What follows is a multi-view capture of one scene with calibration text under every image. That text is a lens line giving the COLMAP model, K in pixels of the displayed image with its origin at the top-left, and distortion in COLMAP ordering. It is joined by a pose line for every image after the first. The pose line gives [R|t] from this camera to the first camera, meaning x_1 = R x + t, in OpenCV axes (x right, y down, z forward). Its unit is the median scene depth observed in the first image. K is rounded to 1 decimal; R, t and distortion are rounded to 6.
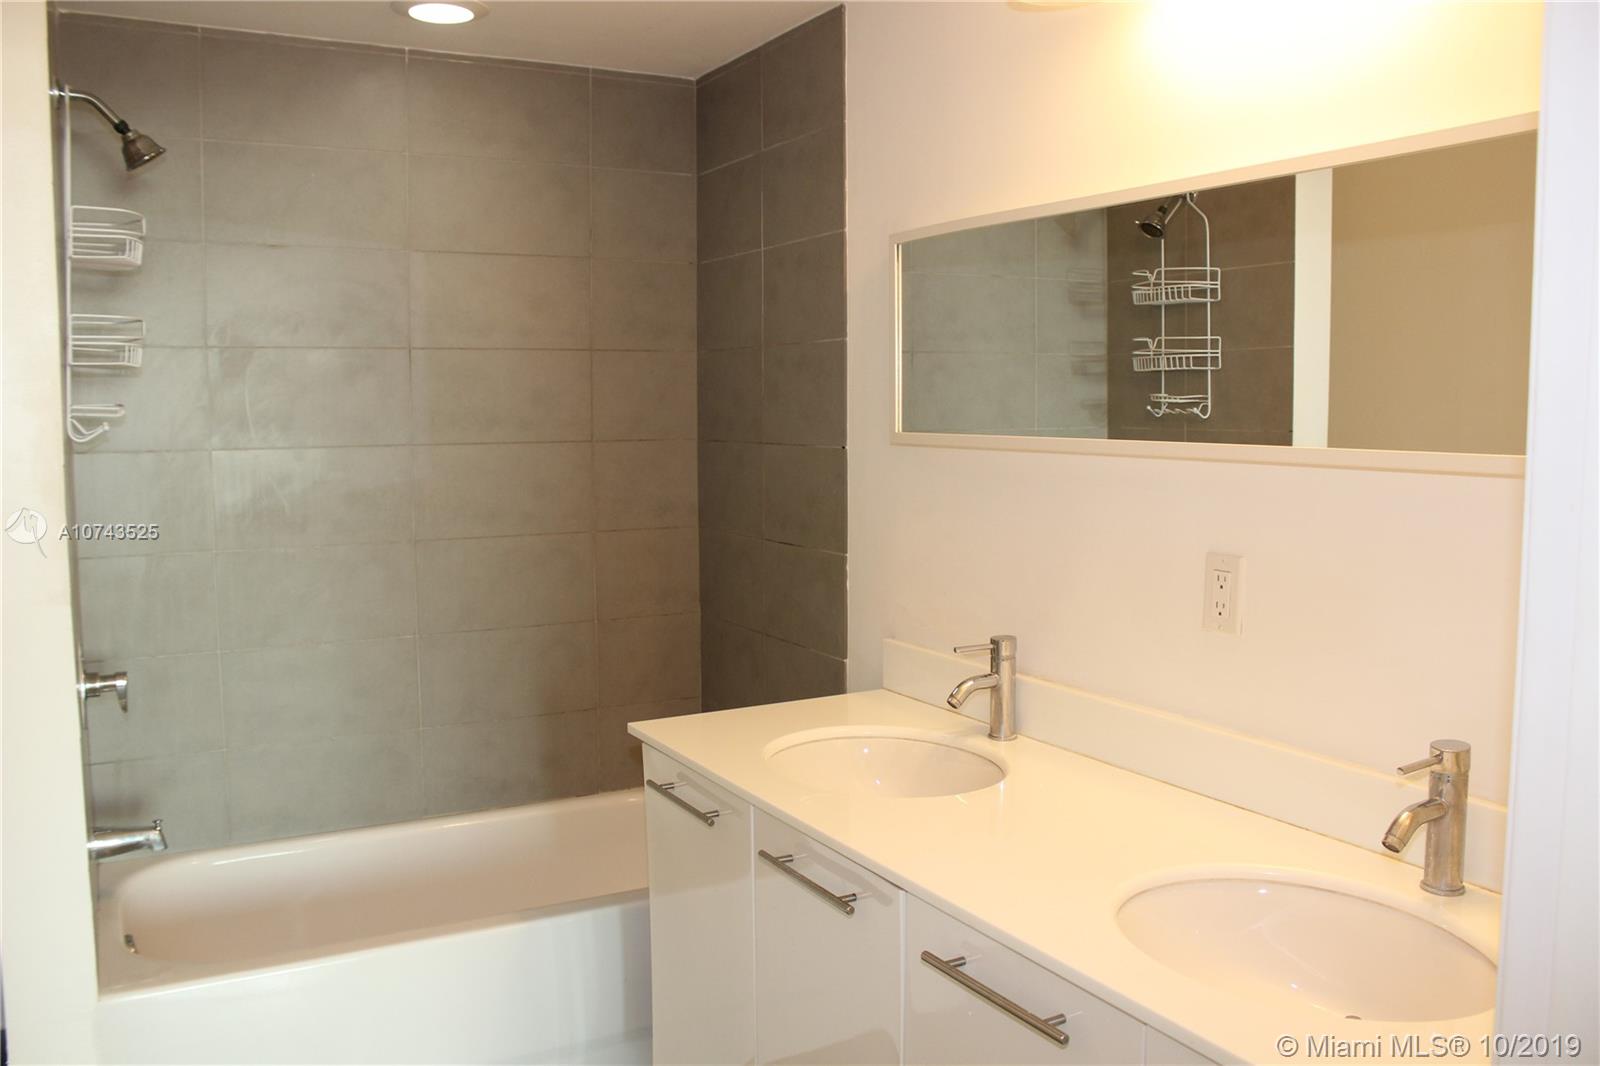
lens RADIAL K [[1320.8, 0, 790.9], [0, 1320.8, 530.4], [0, 0, 1]] dist [-0.170297, 0.150281]
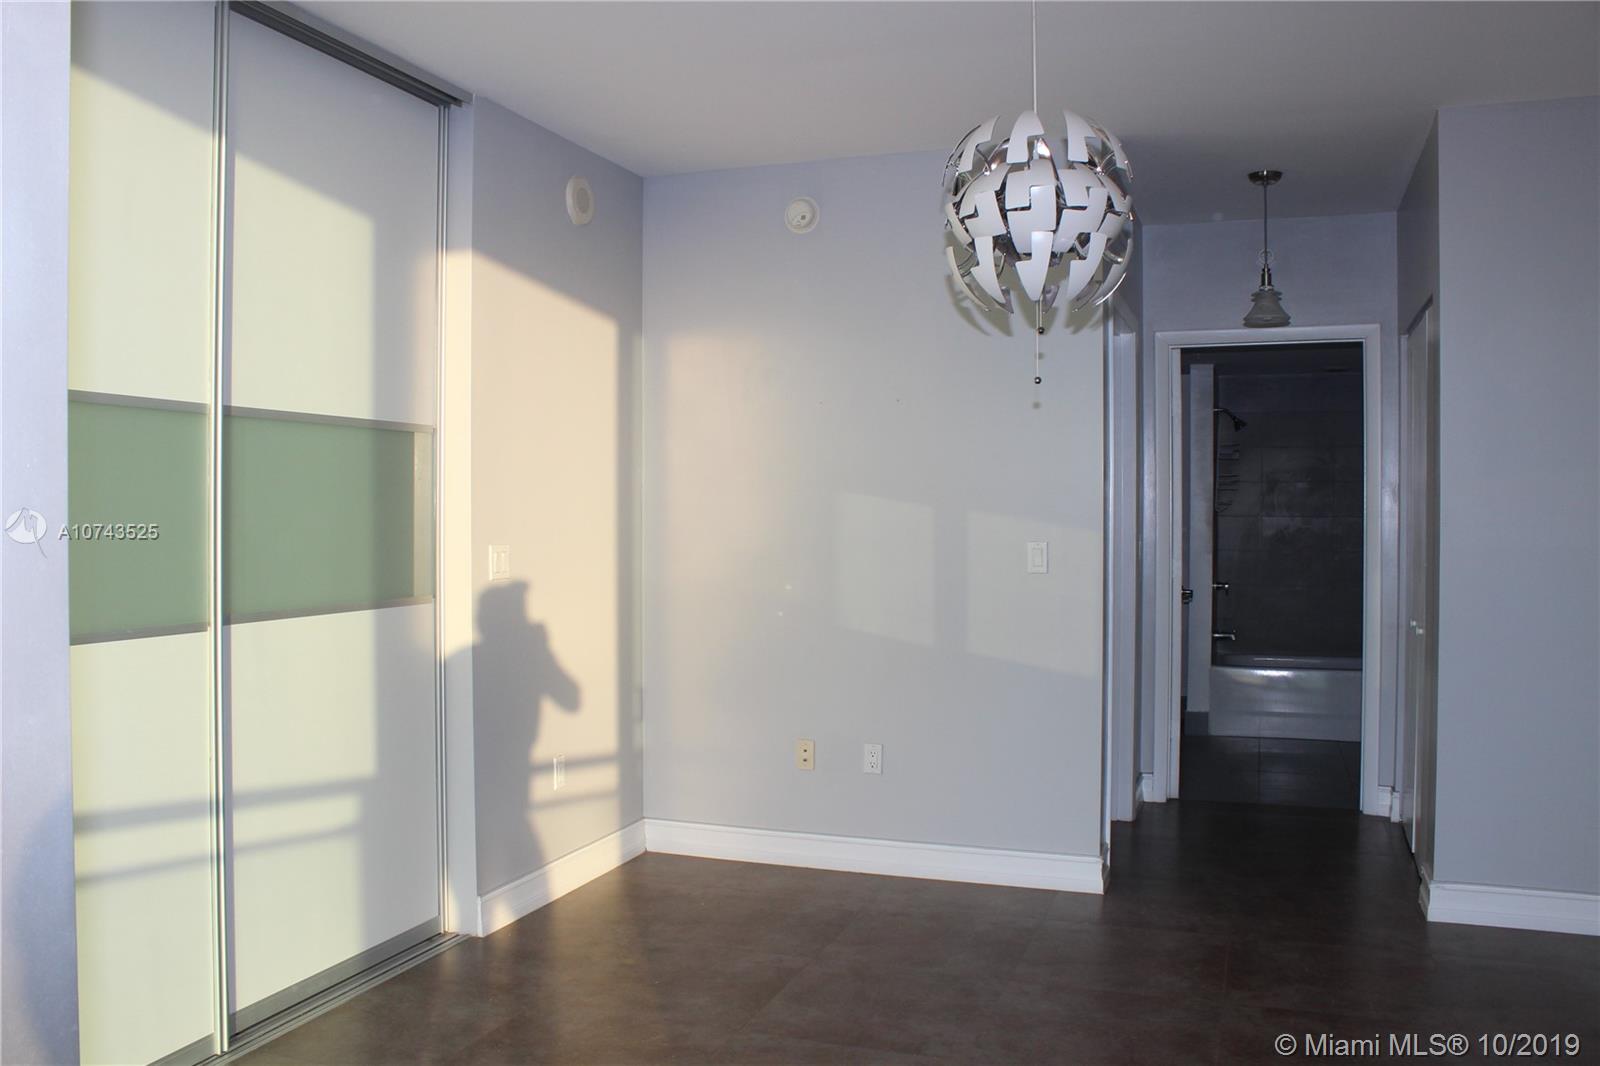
lens RADIAL K [[1320.8, 0, 790.9], [0, 1320.8, 530.4], [0, 0, 1]] dist [-0.170297, 0.150281]
pose [[0.648811, 0.011907, -0.760857, 1.115568], [-0.074514, 0.996066, -0.047953, 0.193804], [0.757293, 0.087807, 0.647146, -1.754040]]
